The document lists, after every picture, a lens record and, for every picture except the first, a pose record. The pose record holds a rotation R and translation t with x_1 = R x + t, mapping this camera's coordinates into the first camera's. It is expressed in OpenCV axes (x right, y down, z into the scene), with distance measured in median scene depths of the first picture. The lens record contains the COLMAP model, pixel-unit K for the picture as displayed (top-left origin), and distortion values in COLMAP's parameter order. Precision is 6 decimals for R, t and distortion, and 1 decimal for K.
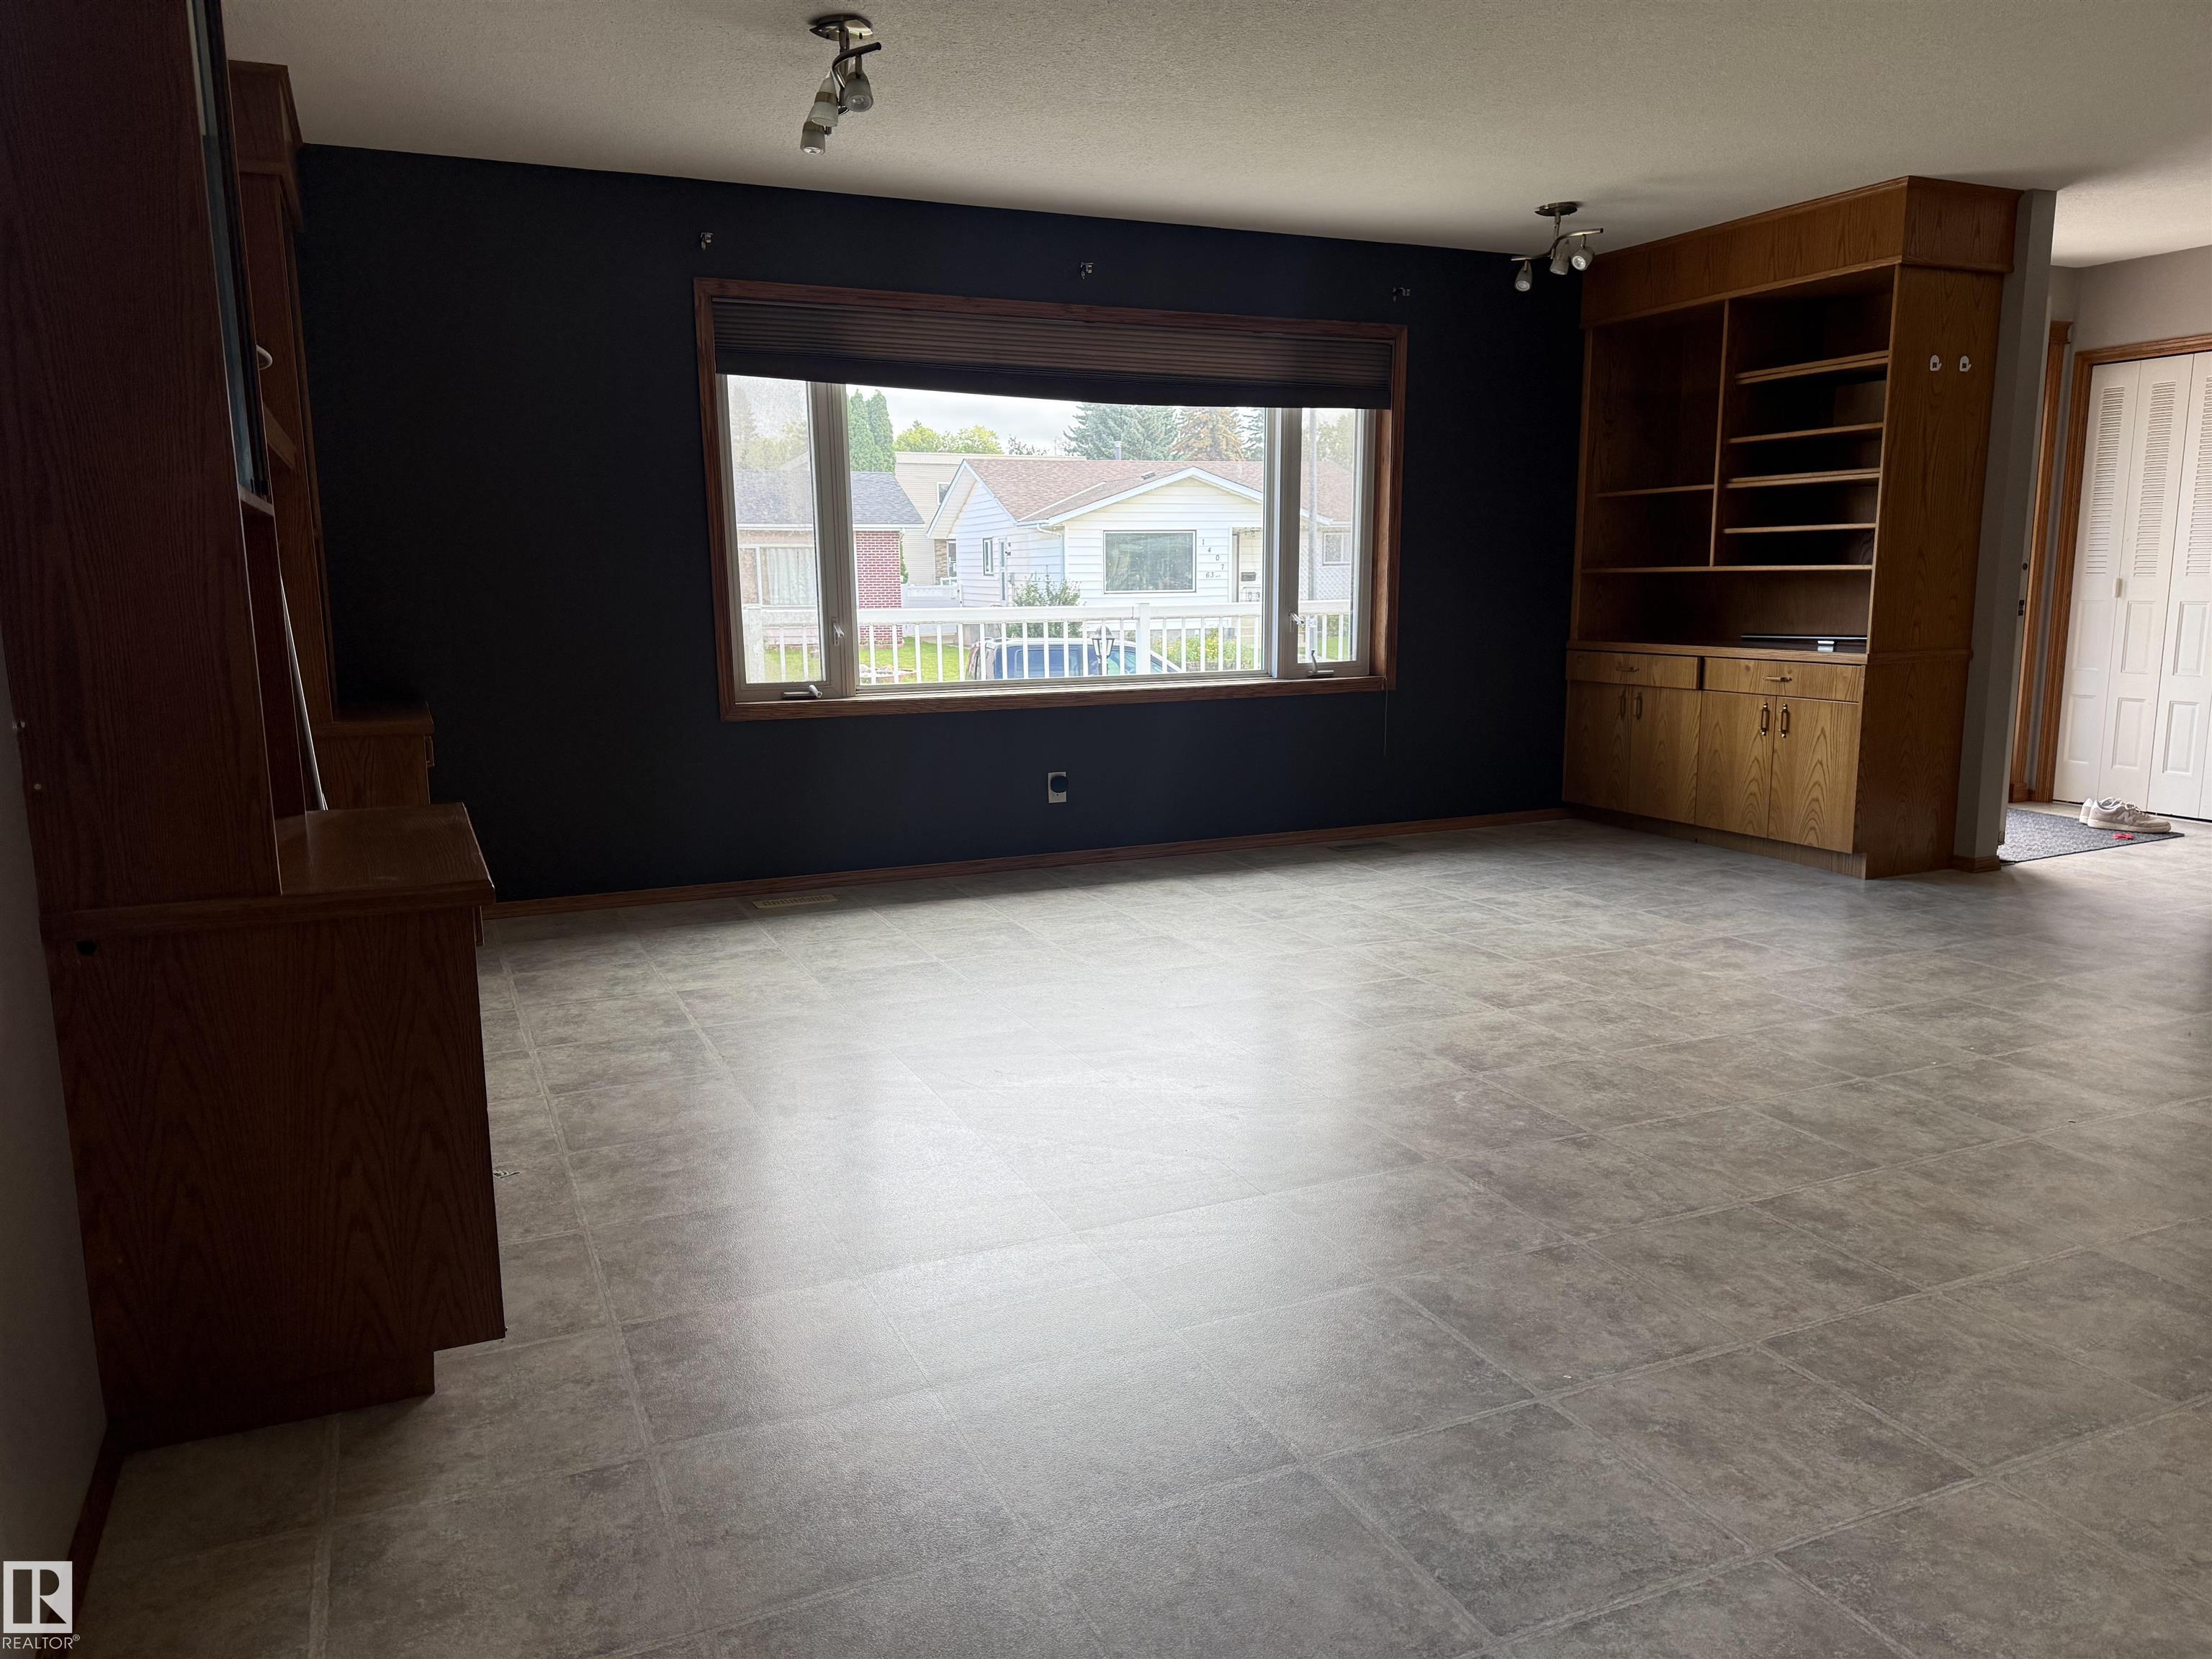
lens RADIAL K [[1546.0, 0, 1100.7], [0, 1546.0, 848.5], [0, 0, 1]] dist [0.076263, -0.092723]
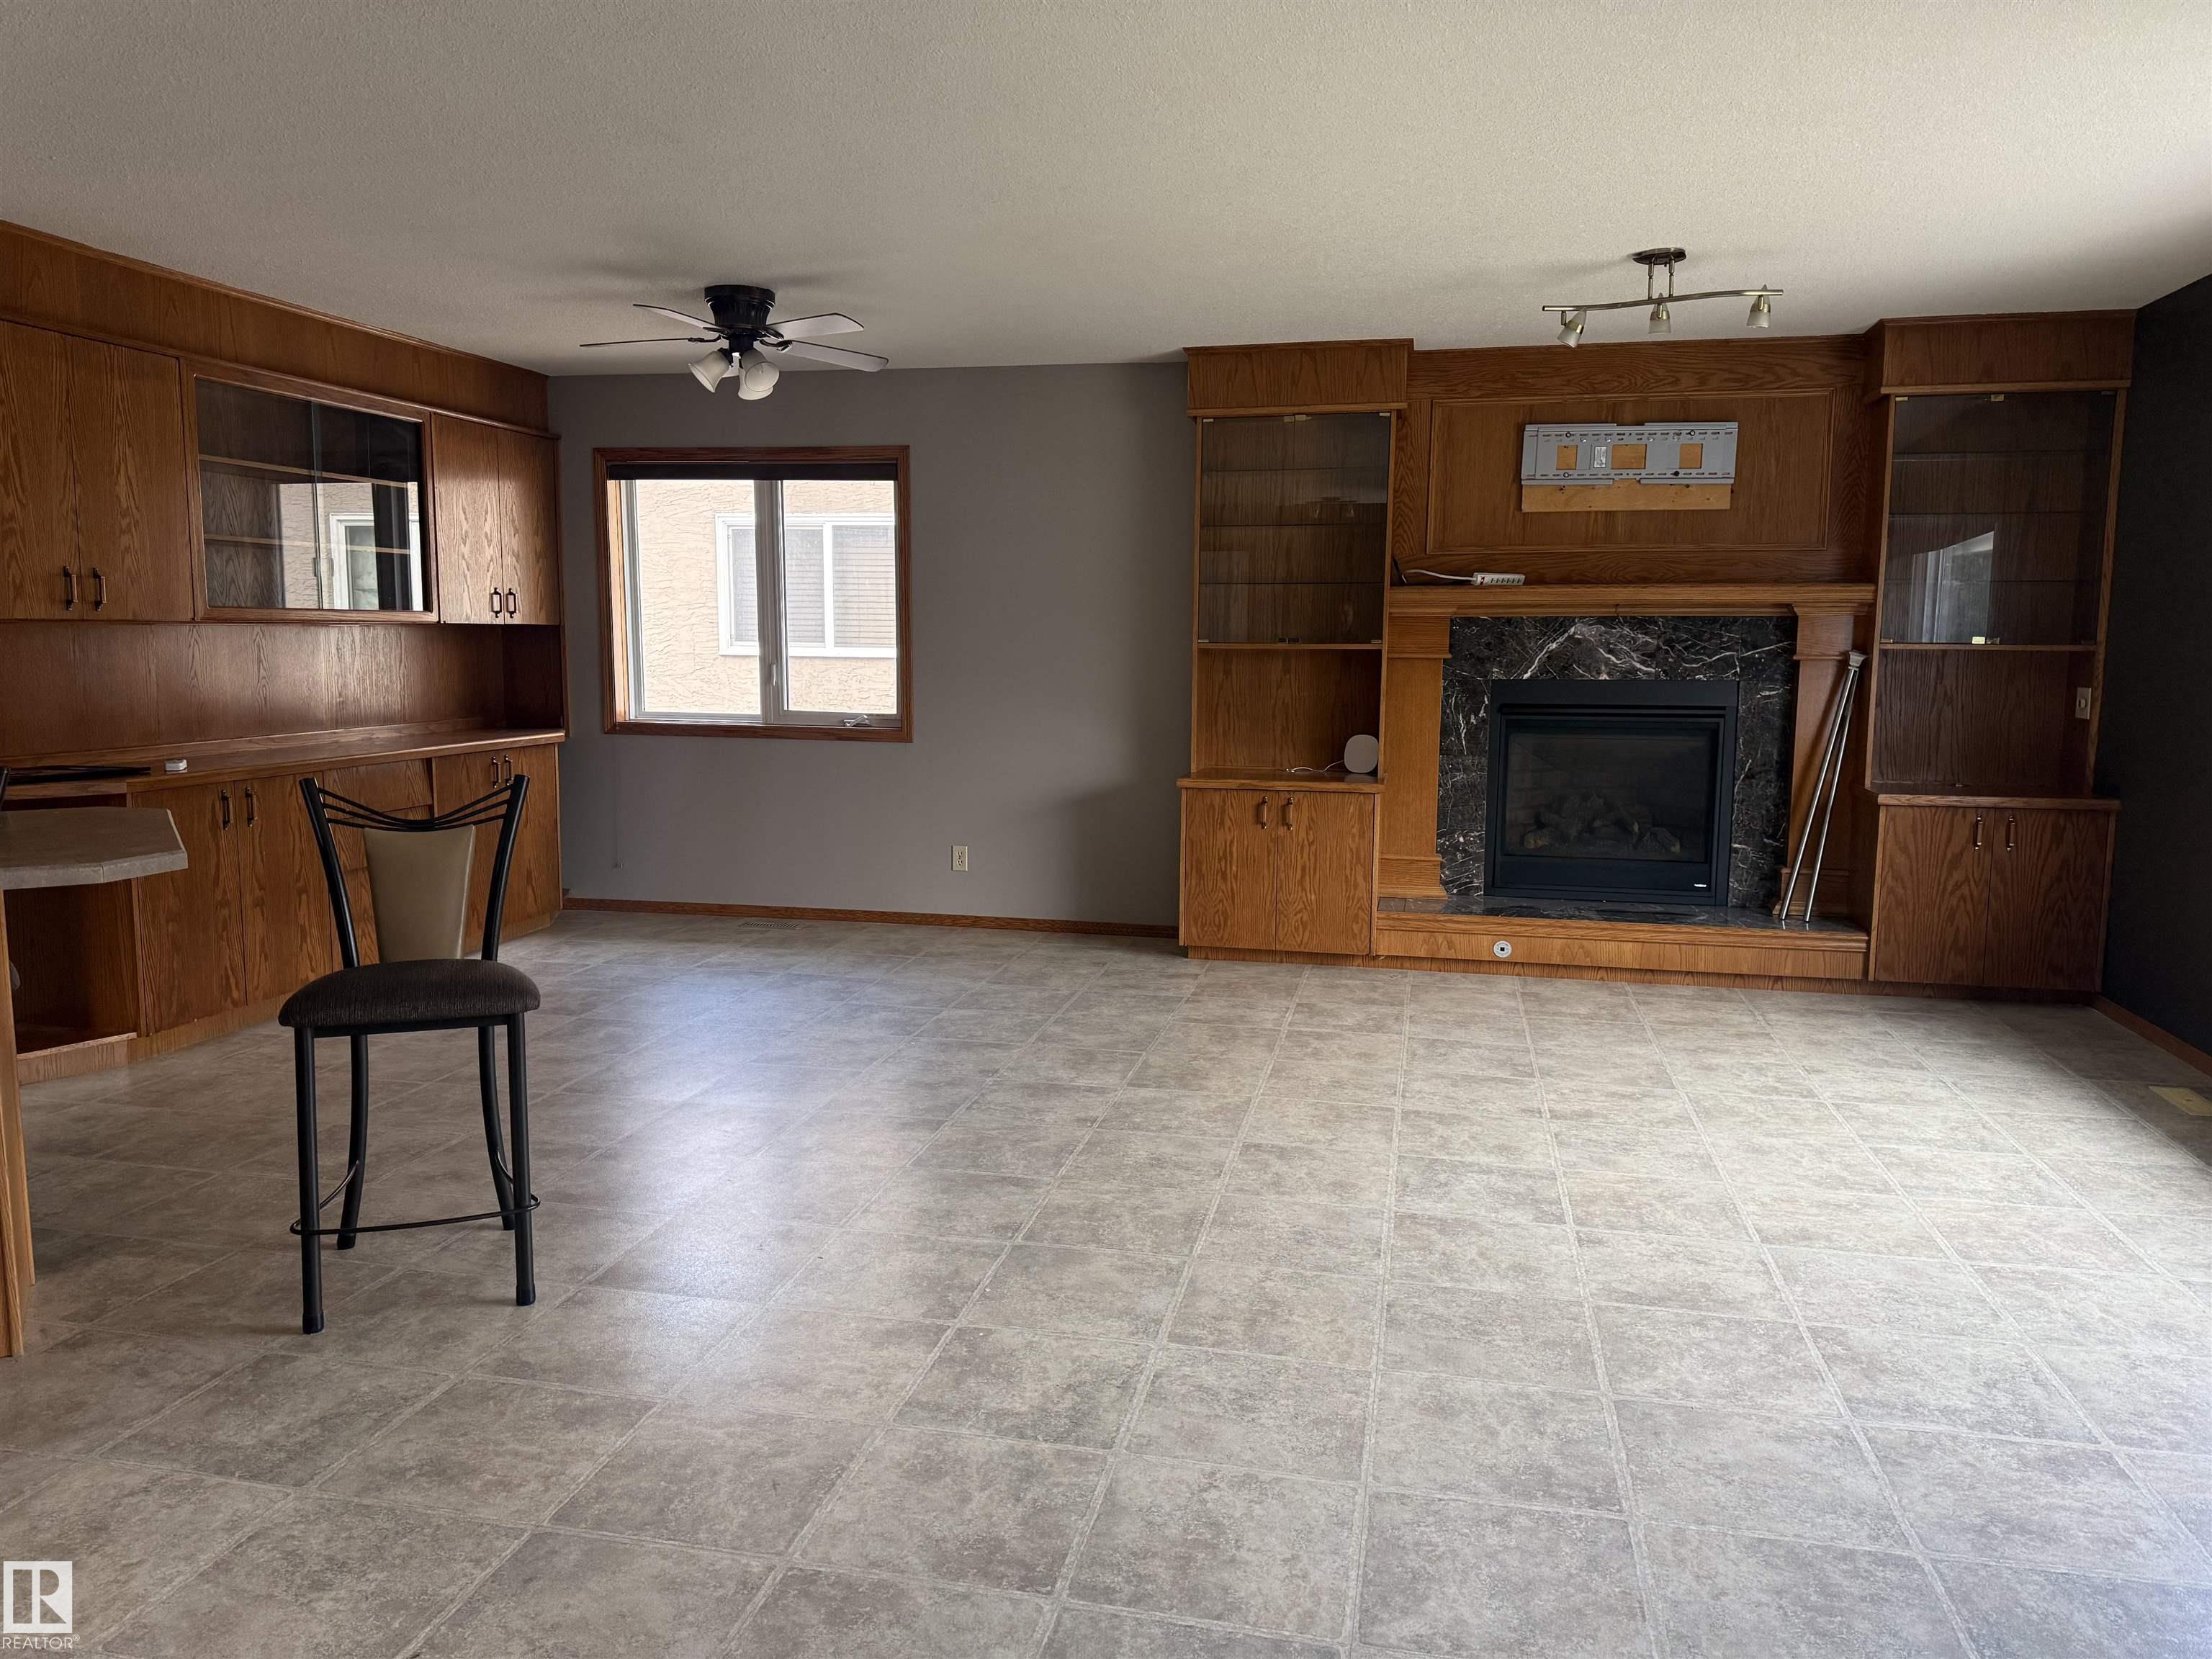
lens RADIAL K [[1546.0, 0, 1094.9], [0, 1546.0, 822.4], [0, 0, 1]] dist [0.076263, -0.092723]
pose [[-0.600965, 0.099650, -0.793039, 1.009015], [-0.145659, 0.961928, 0.231252, -0.274624], [0.785891, 0.254488, -0.563571, 1.288092]]
